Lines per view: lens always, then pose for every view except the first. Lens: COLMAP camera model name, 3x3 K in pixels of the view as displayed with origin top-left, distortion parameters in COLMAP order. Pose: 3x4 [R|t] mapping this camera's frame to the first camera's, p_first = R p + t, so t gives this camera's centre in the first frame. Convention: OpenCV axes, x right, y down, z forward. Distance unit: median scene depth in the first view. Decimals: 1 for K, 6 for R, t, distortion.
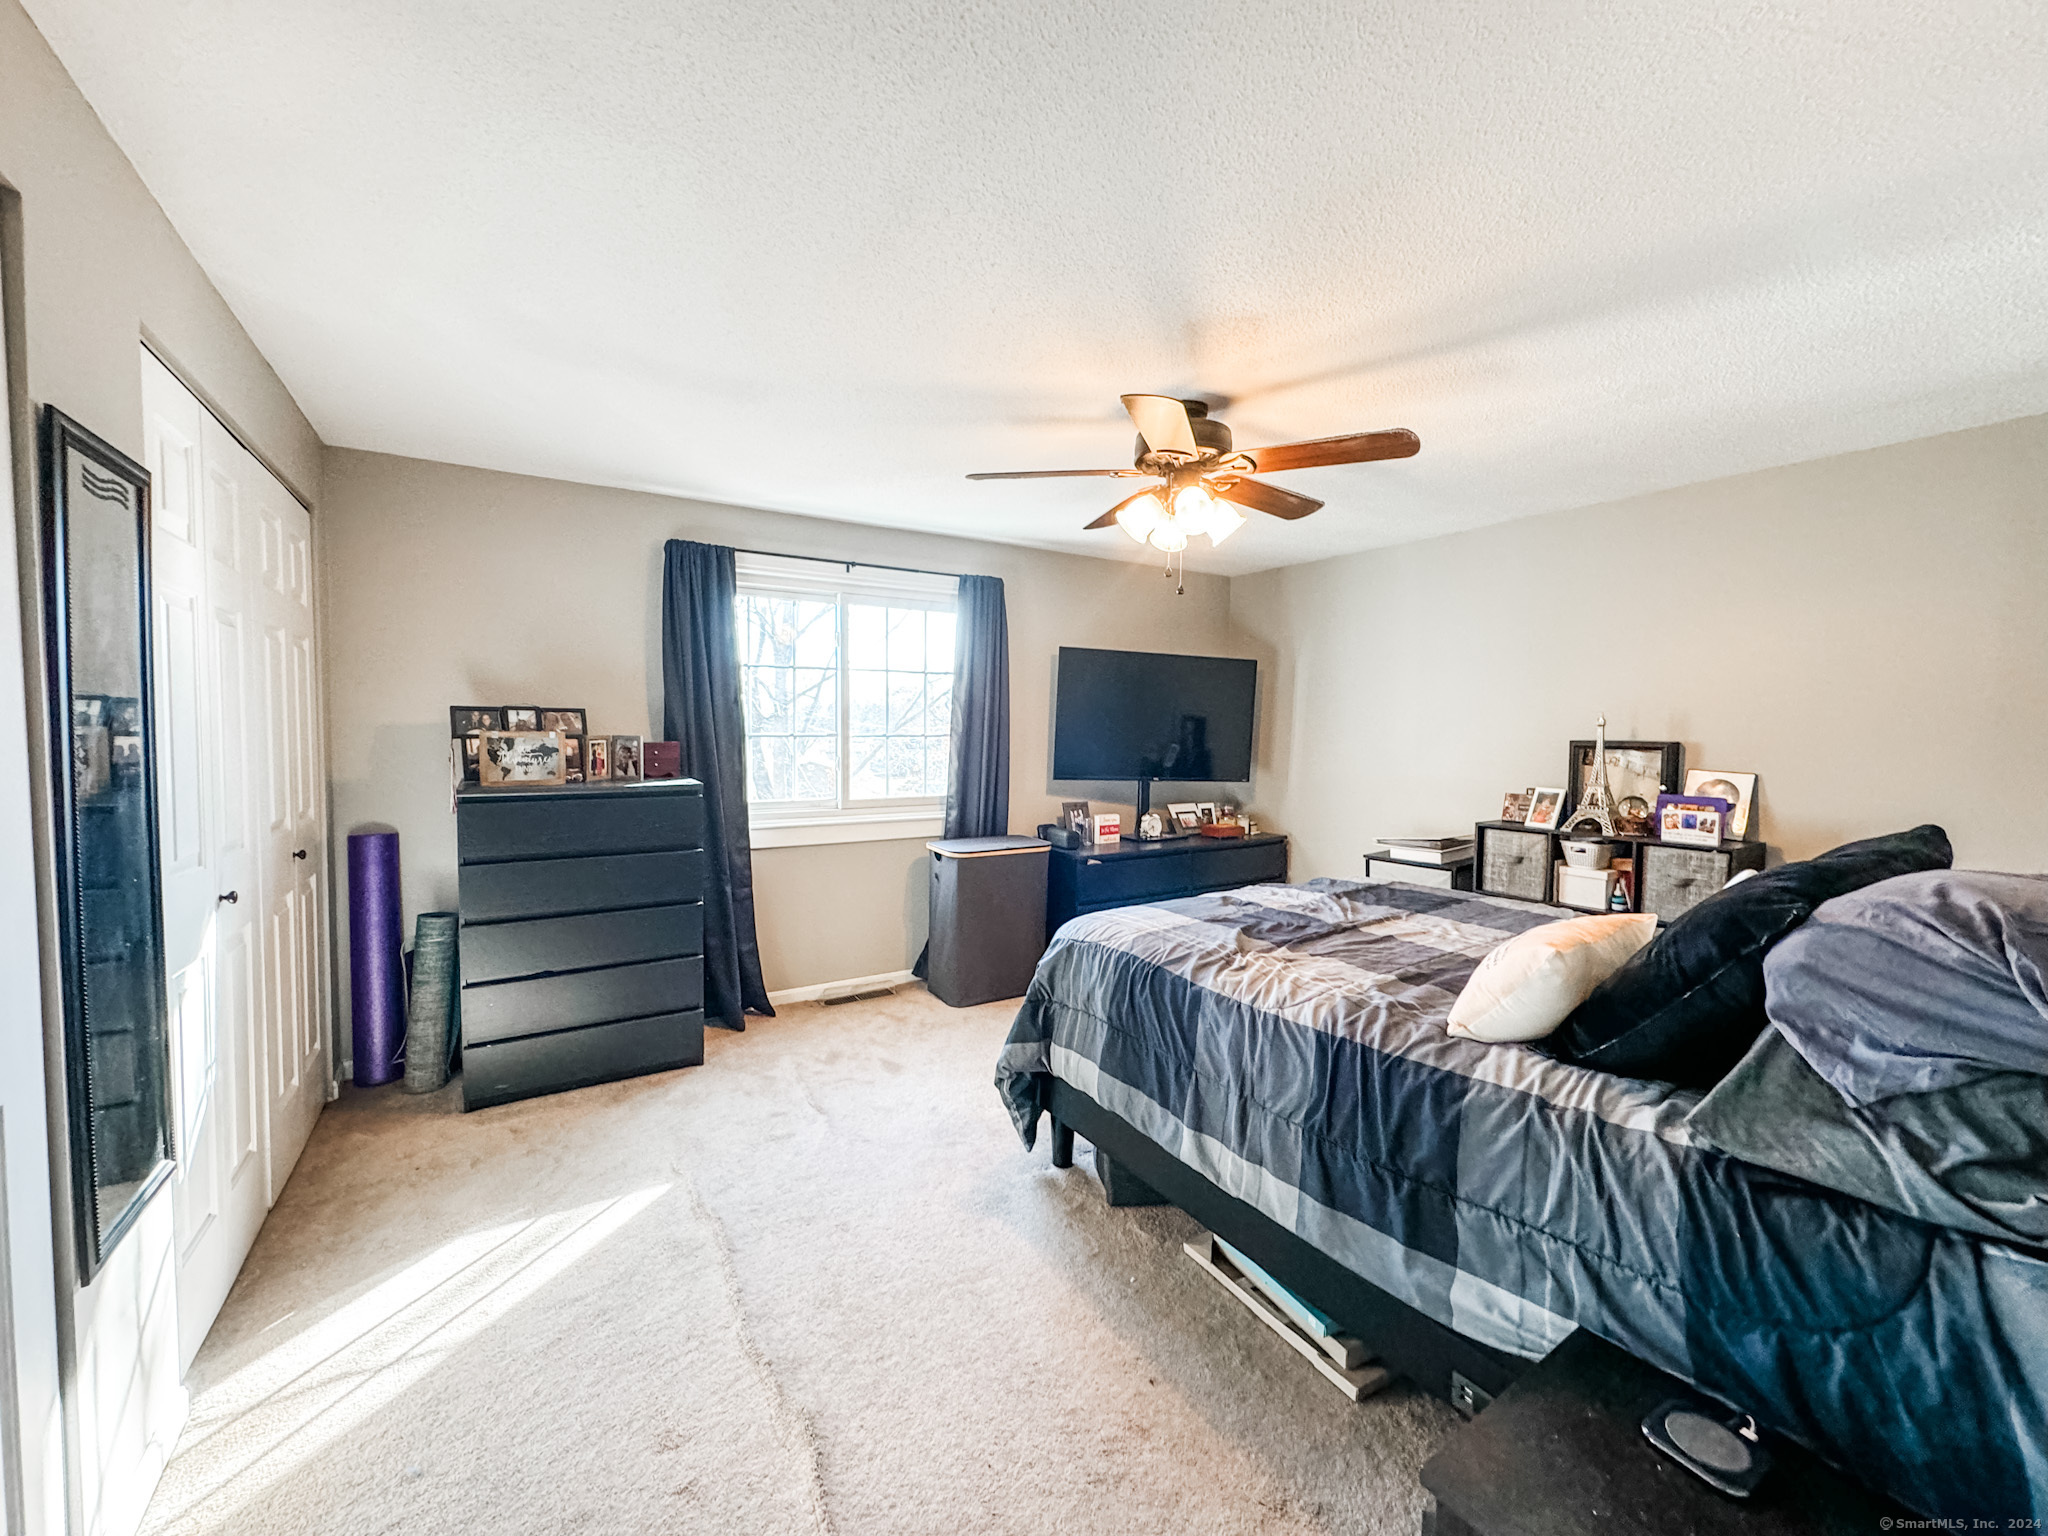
lens RADIAL K [[811.5, 0, 1024.0], [0, 811.5, 768.0], [0, 0, 1]] dist [-0.003257, 0.000519]
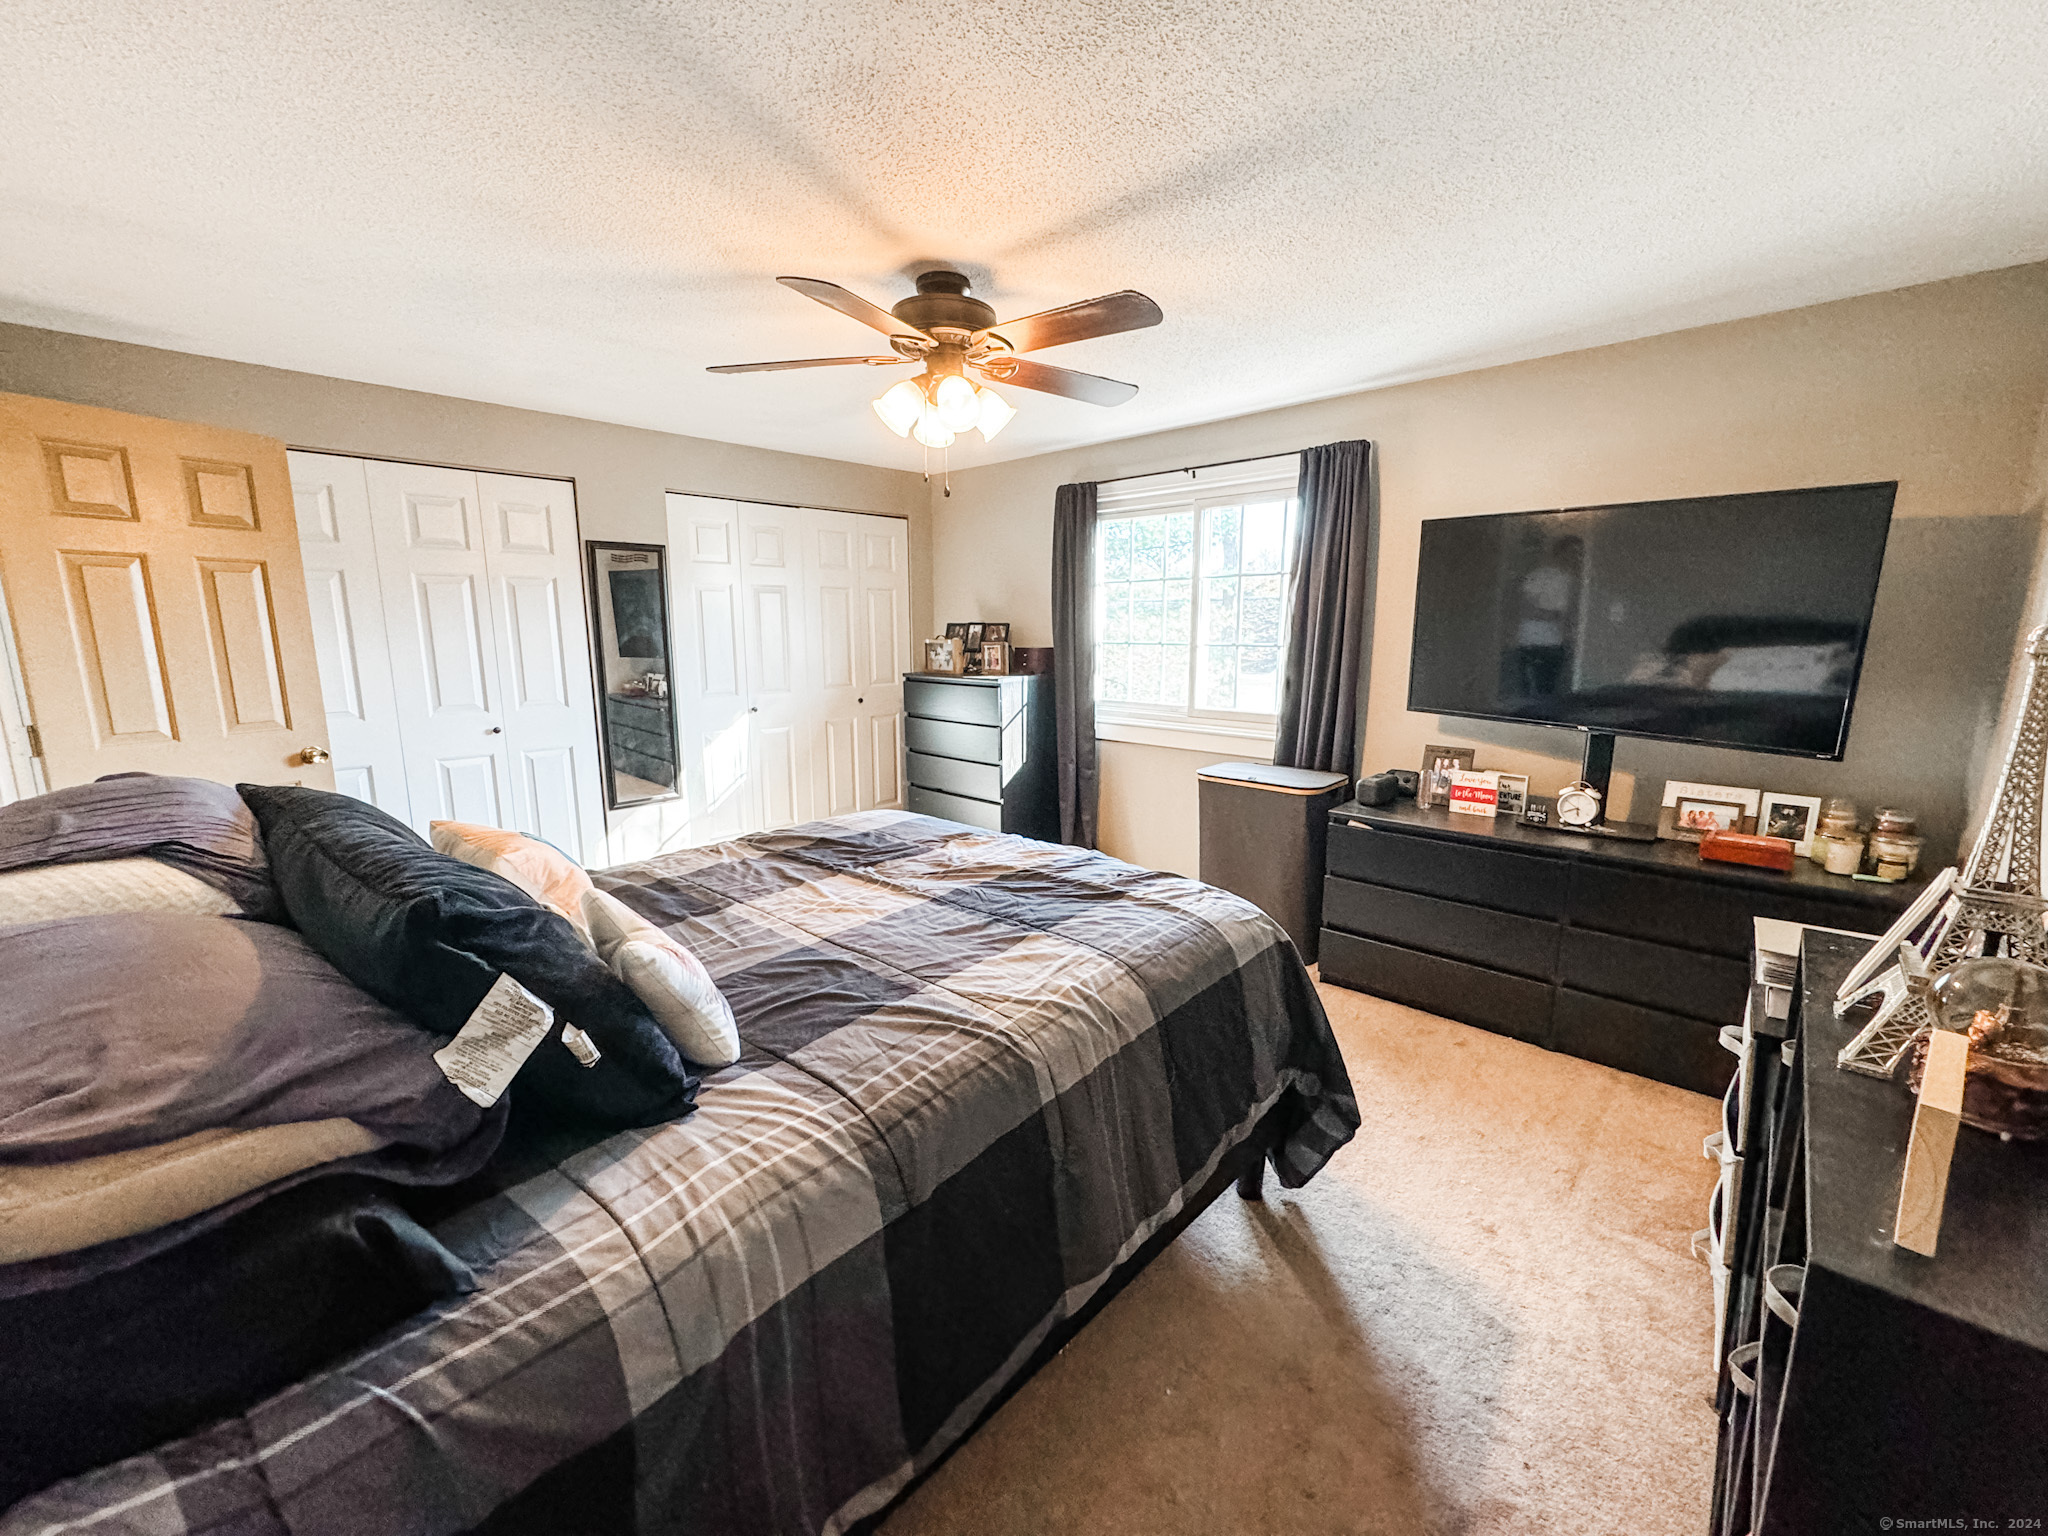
lens RADIAL K [[811.5, 0, 1024.0], [0, 811.5, 768.0], [0, 0, 1]] dist [-0.003257, 0.000519]
pose [[0.260026, 0.163141, -0.951720, 0.707499], [-0.041963, 0.986602, 0.157655, -0.038229], [0.964689, -0.001057, 0.263388, 0.522399]]
